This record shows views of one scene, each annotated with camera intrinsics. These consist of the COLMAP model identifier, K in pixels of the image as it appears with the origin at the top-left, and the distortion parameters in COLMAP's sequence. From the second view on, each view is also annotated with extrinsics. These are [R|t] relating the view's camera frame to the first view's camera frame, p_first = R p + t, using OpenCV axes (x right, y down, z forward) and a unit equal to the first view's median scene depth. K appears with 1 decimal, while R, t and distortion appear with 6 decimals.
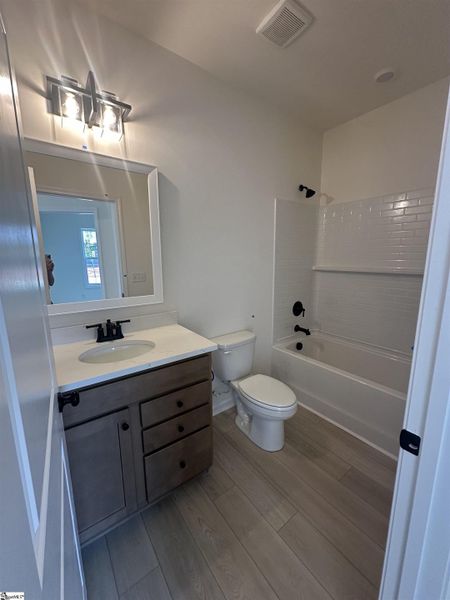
lens RADIAL K [[245.5, 0, 226.1], [0, 245.5, 296.9], [0, 0, 1]] dist [-0.002029, -0.000523]
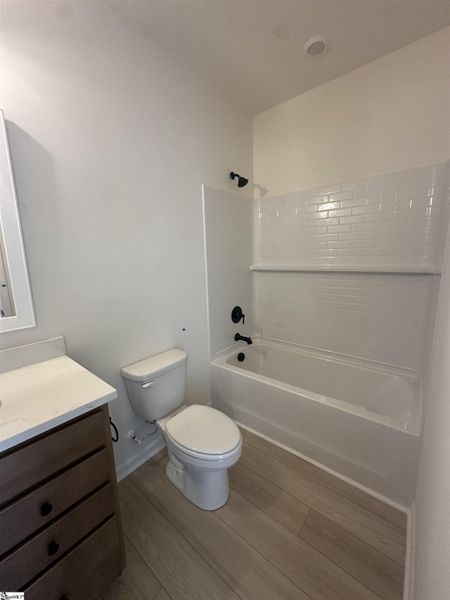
lens RADIAL K [[245.5, 0, 224.6], [0, 245.5, 302.2], [0, 0, 1]] dist [-0.002029, -0.000523]
pose [[0.972062, -0.062987, 0.226114, 0.072119], [0.060326, 0.998004, 0.018668, -0.019878], [-0.226839, -0.004506, 0.973922, 0.209643]]
